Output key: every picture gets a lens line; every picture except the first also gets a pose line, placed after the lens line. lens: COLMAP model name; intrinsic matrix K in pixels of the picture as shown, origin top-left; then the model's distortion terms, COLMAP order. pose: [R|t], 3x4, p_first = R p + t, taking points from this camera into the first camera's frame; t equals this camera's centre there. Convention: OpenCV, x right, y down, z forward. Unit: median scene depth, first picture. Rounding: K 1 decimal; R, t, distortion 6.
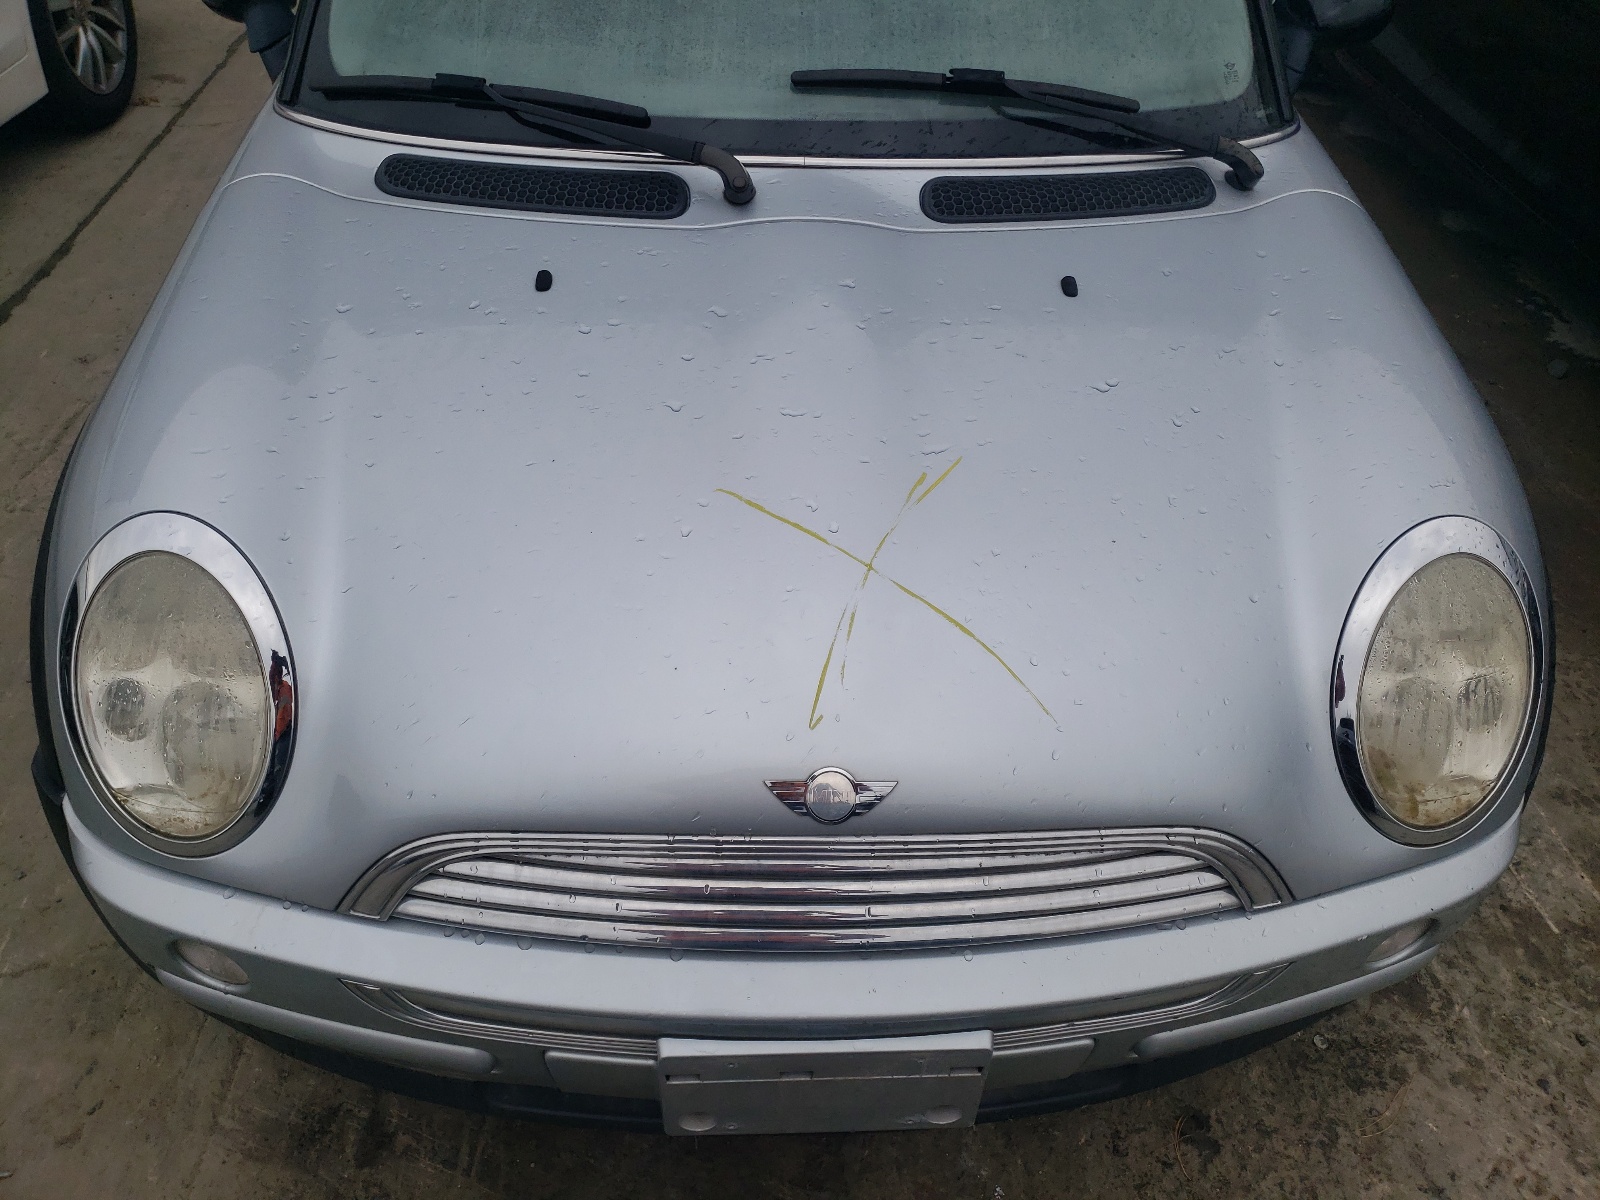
lens RADIAL K [[1219.1, 0, 779.0], [0, 1219.1, 598.4], [0, 0, 1]] dist [0.027222, 0.000525]
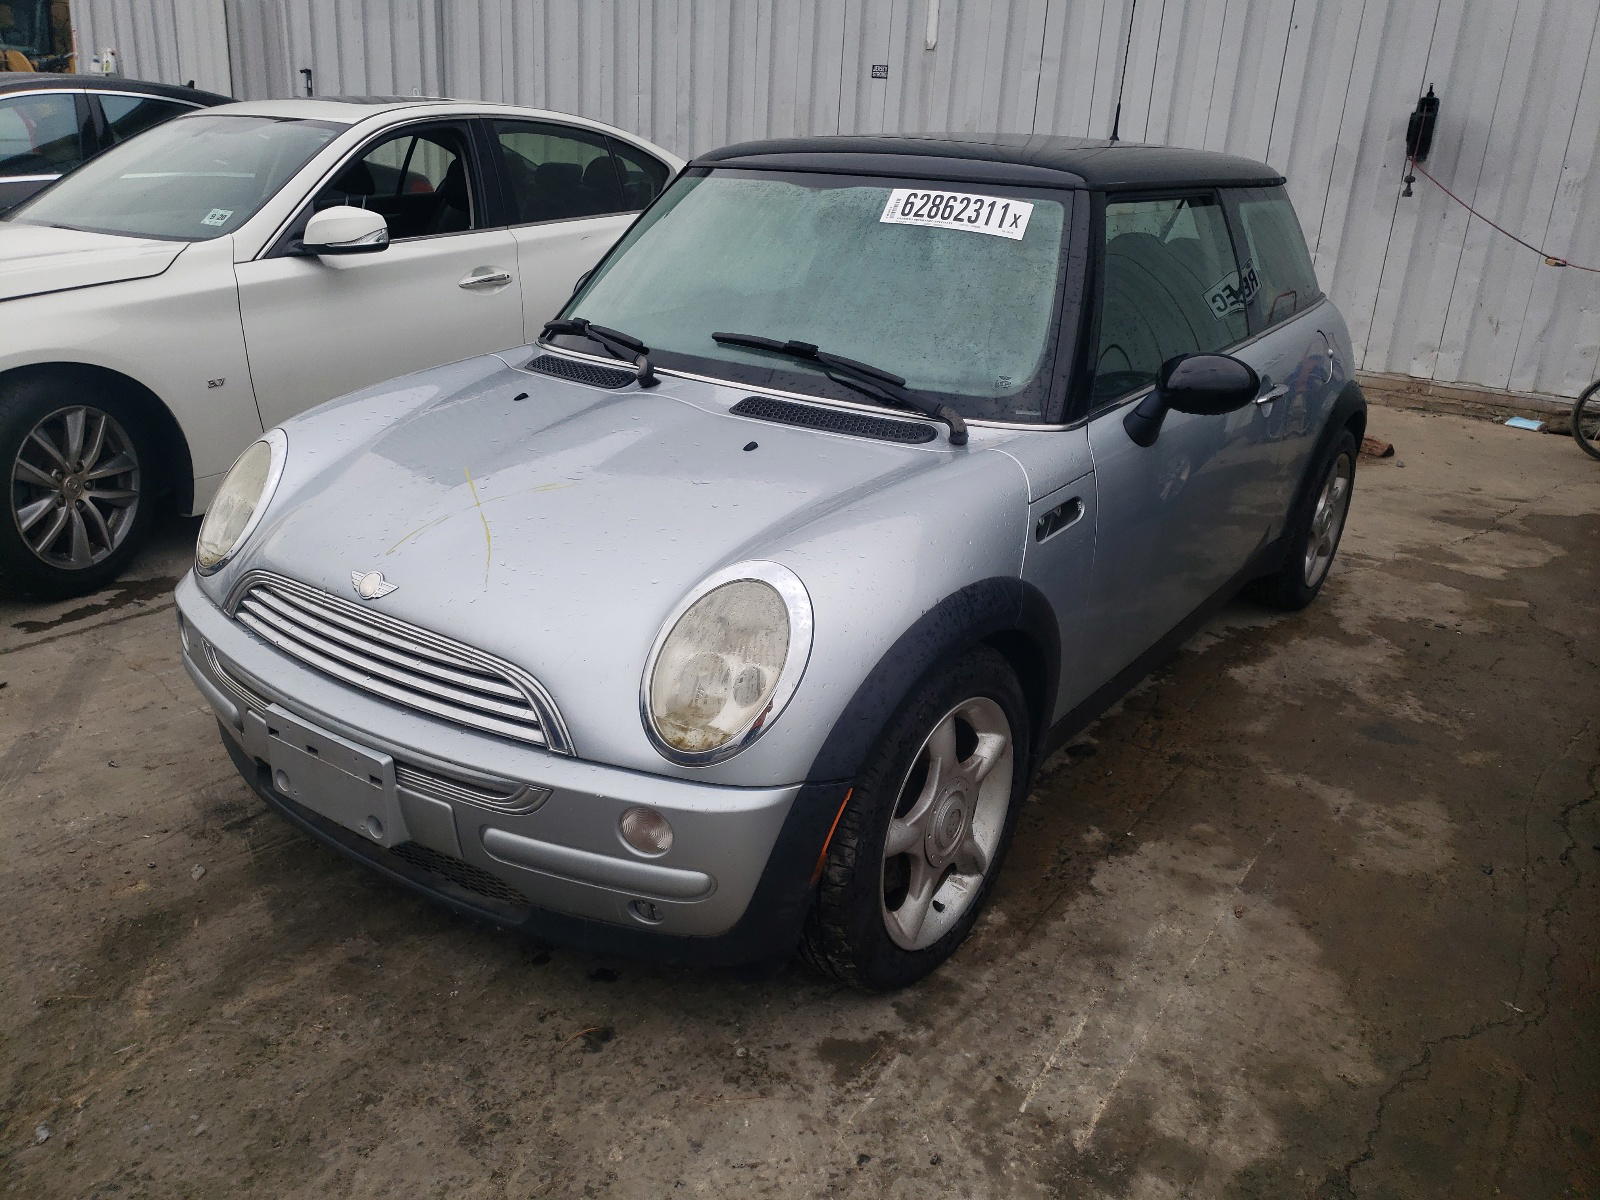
lens RADIAL K [[1198.8, 0, 803.4], [0, 1198.8, 594.1], [0, 0, 1]] dist [0.004560, -0.001608]
pose [[0.802613, 0.218522, -0.555031, 1.101616], [-0.413534, 0.874420, -0.253730, 0.254946], [0.429885, 0.433171, 0.792188, -0.103425]]
